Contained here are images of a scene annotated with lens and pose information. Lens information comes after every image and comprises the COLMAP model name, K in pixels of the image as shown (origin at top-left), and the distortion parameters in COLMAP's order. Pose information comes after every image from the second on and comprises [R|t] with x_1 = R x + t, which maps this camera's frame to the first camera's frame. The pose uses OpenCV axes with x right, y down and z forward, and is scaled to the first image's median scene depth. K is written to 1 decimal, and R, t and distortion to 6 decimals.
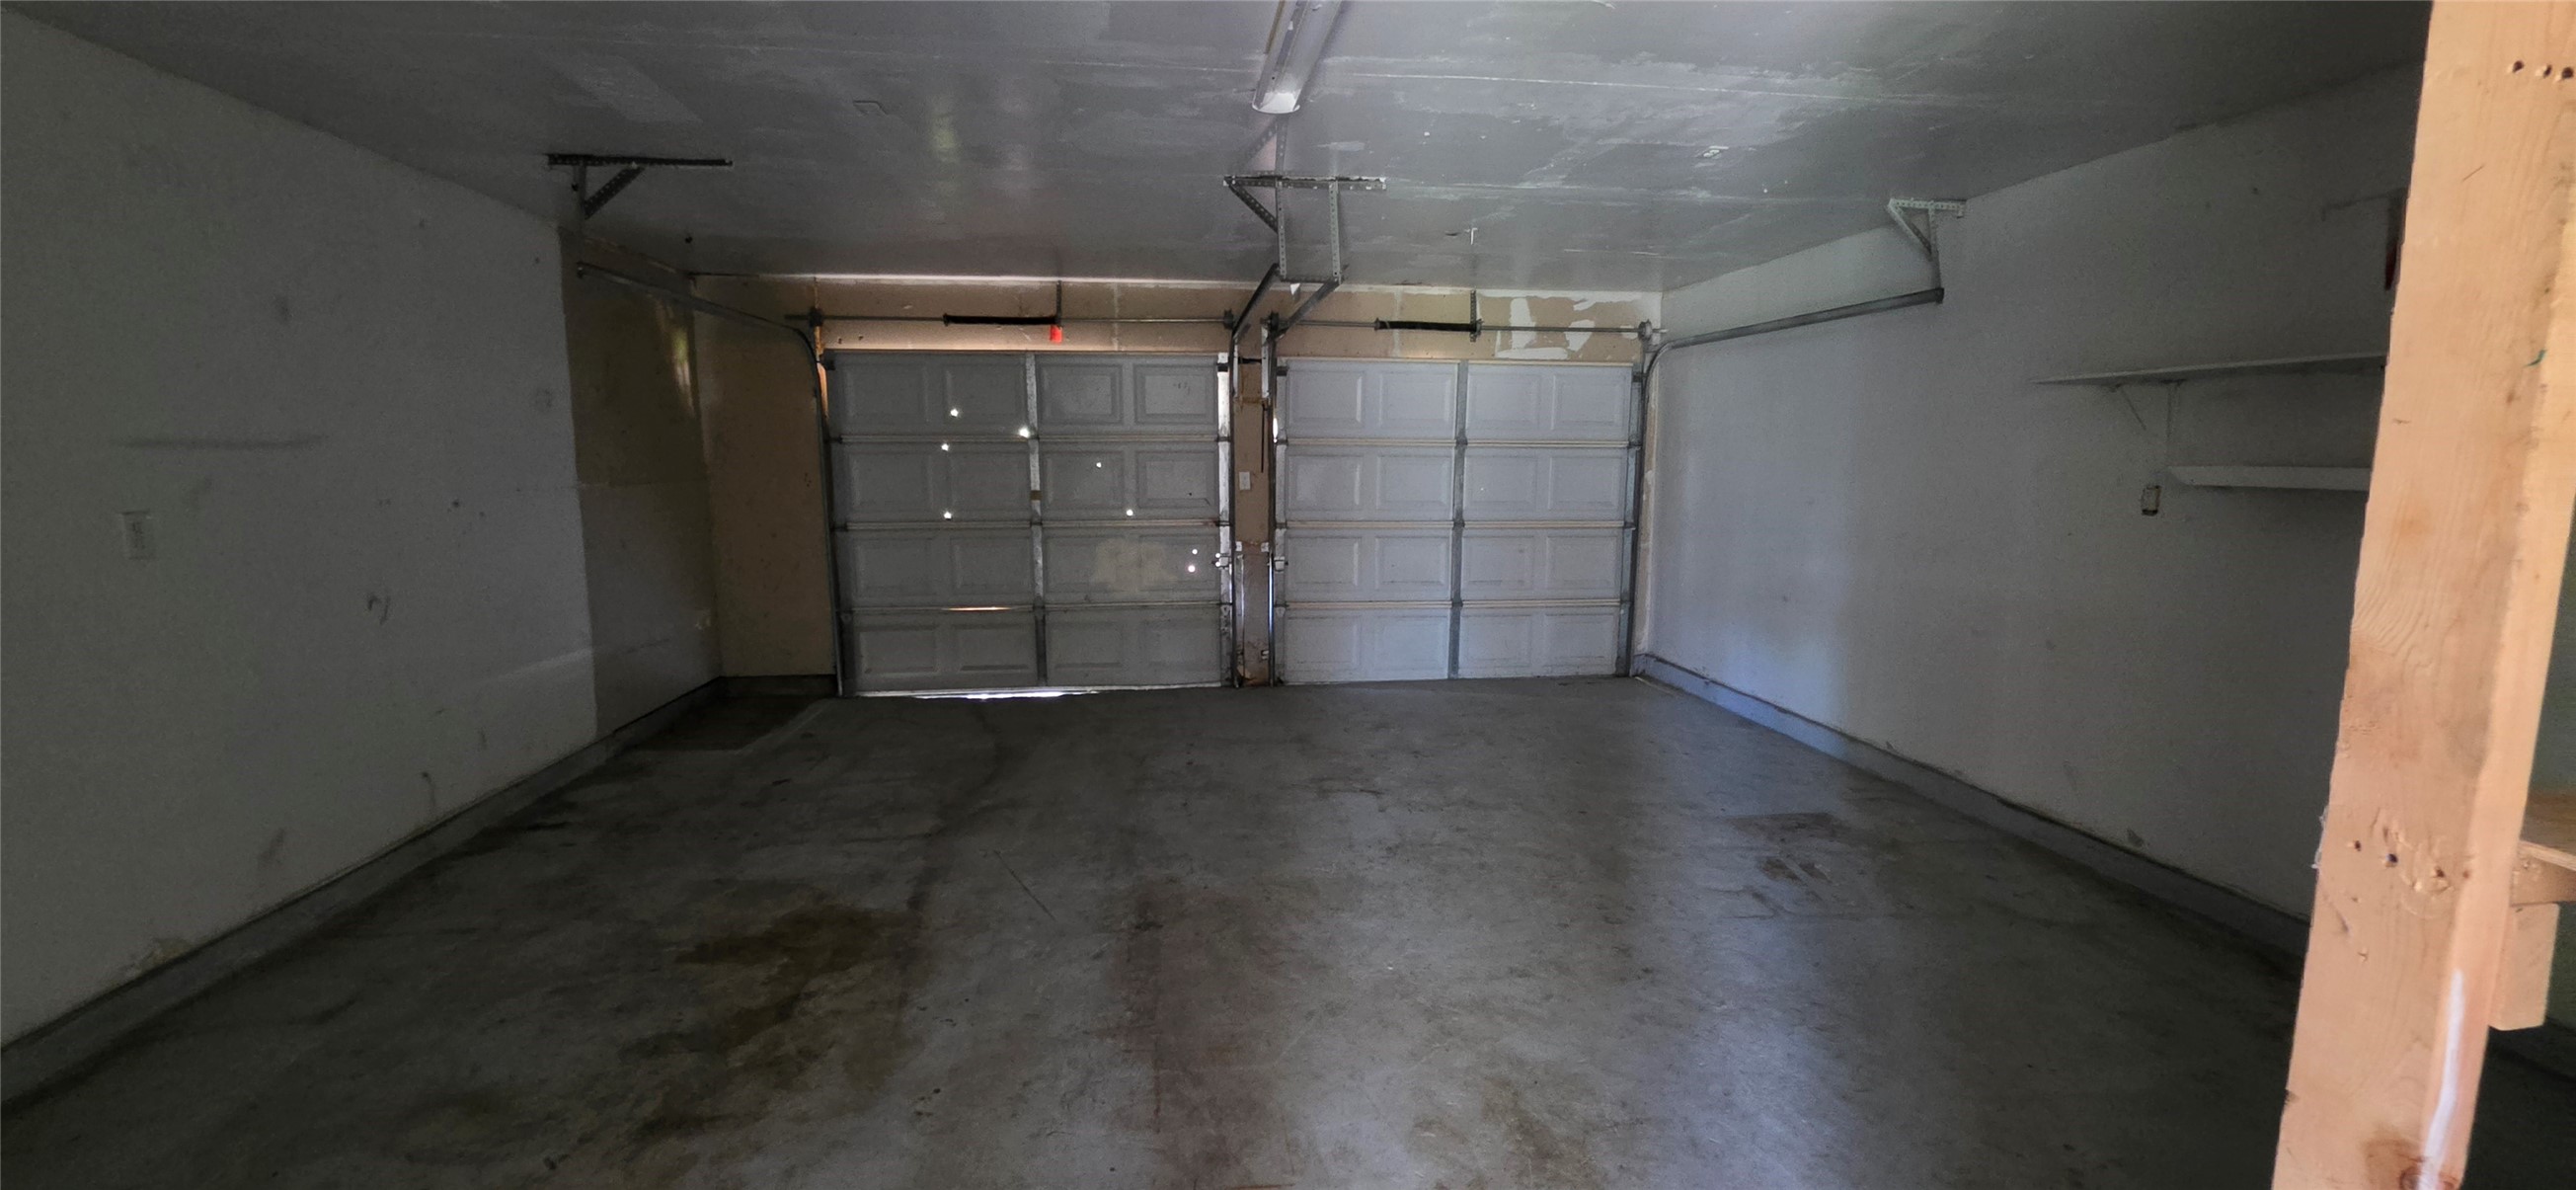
lens RADIAL K [[1029.8, 0, 1286.6], [0, 1029.8, 594.7], [0, 0, 1]] dist [0.000613, 0.000136]
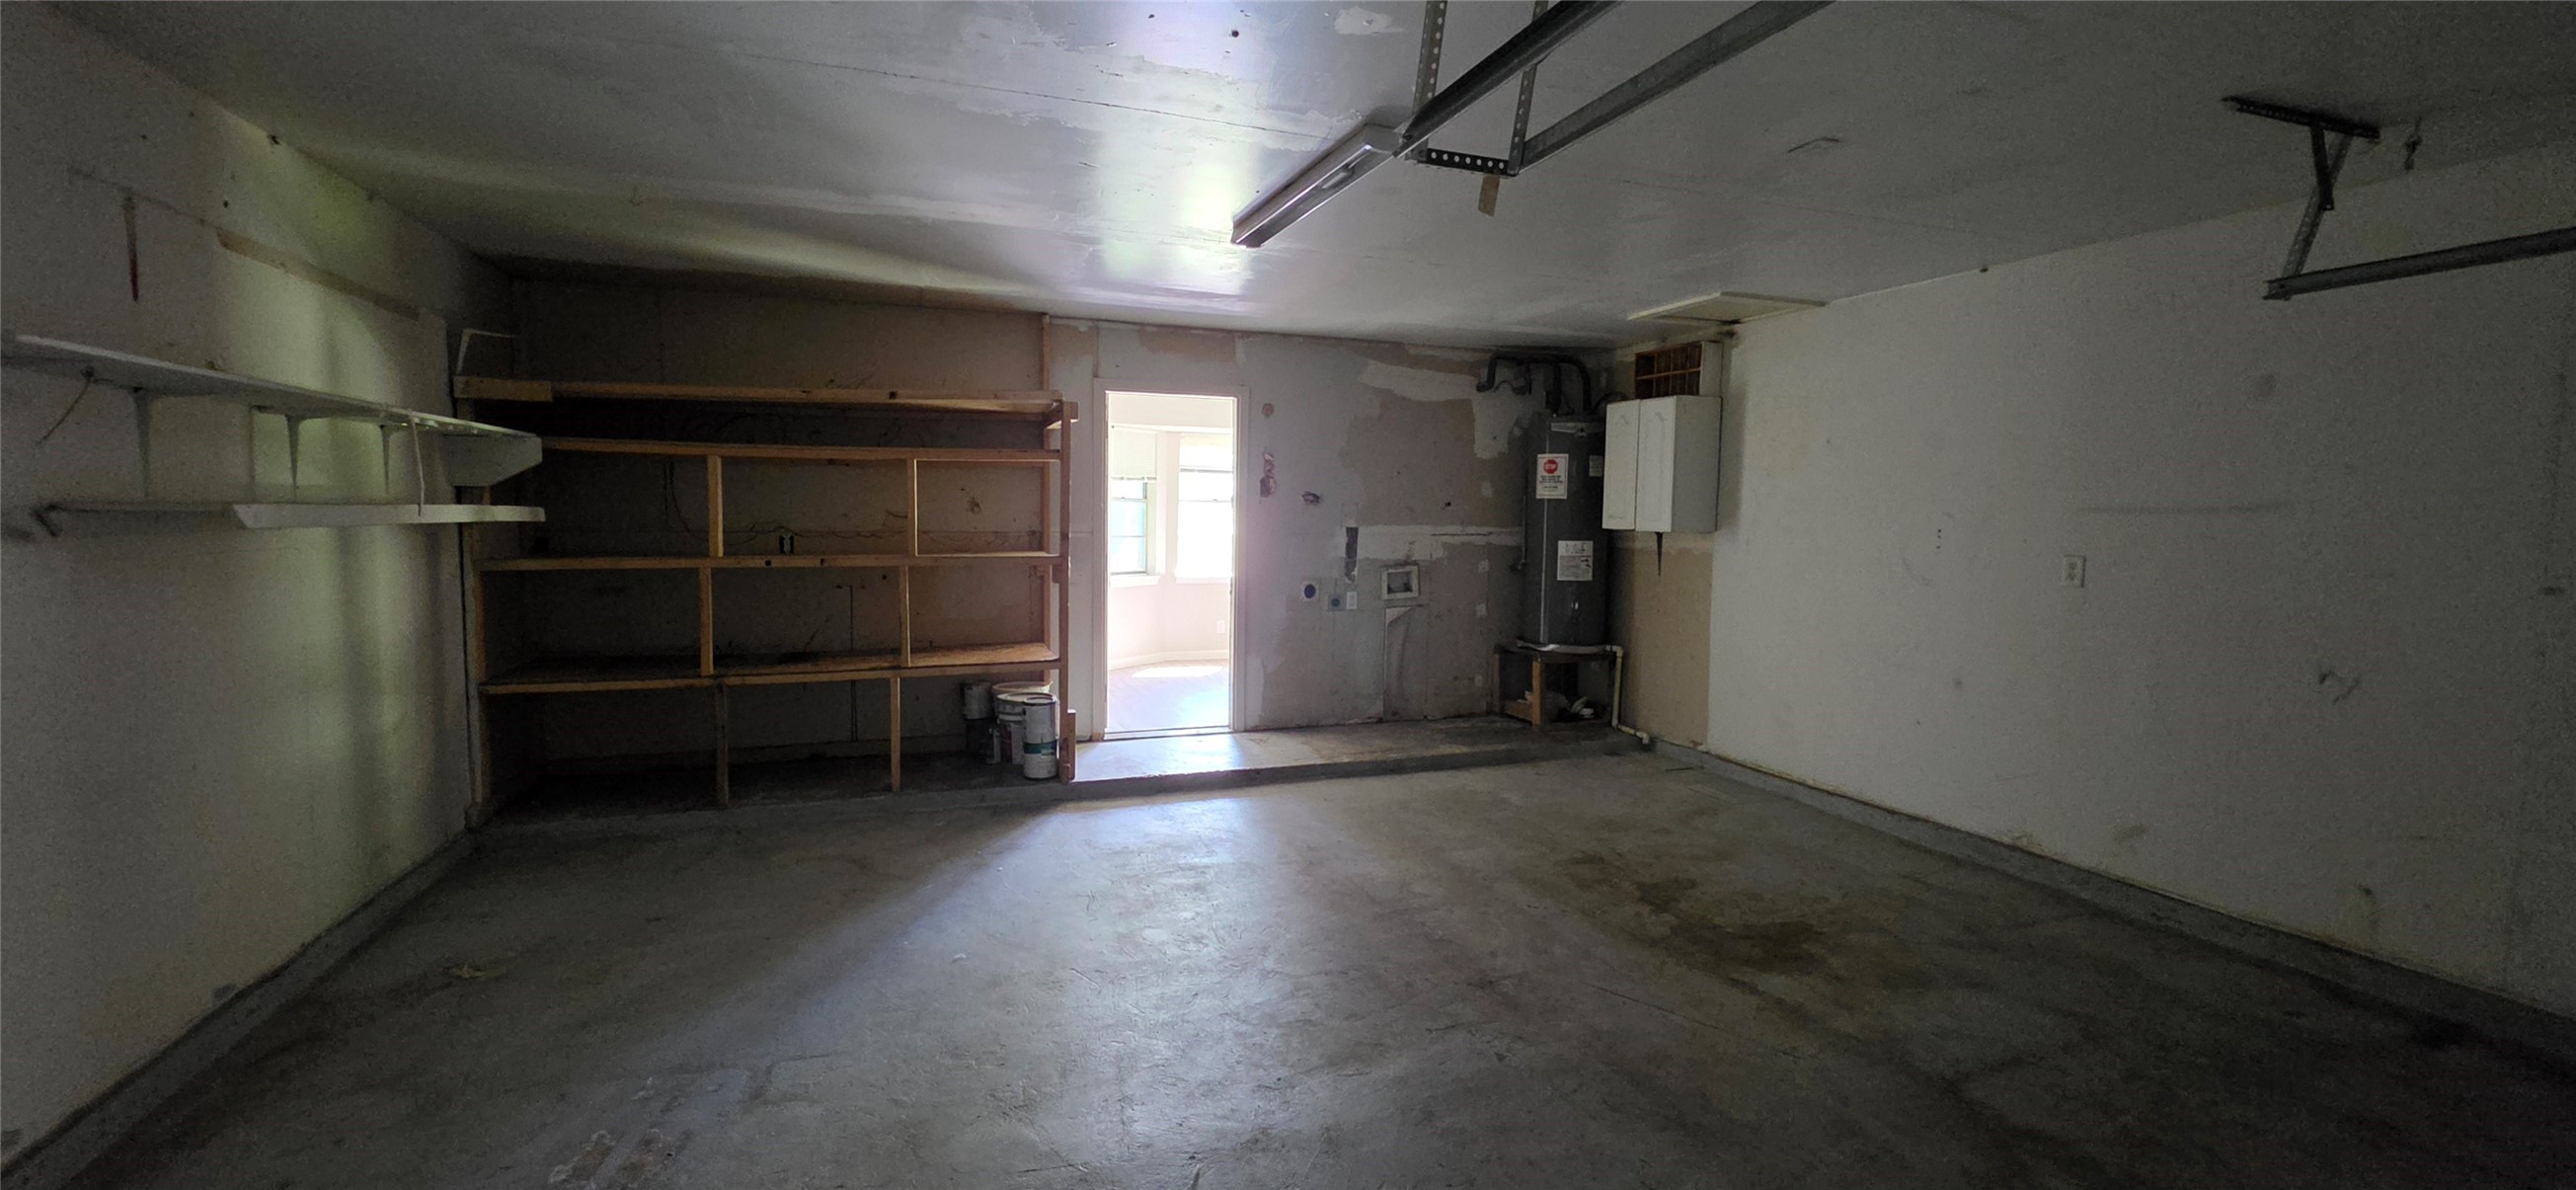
lens RADIAL K [[1029.8, 0, 1278.7], [0, 1029.8, 595.2], [0, 0, 1]] dist [0.000613, 0.000136]
pose [[-0.975745, 0.005754, -0.218834, 0.283543], [-0.041370, 0.976795, 0.210144, -0.253344], [0.214965, 0.214100, -0.952865, 1.907493]]
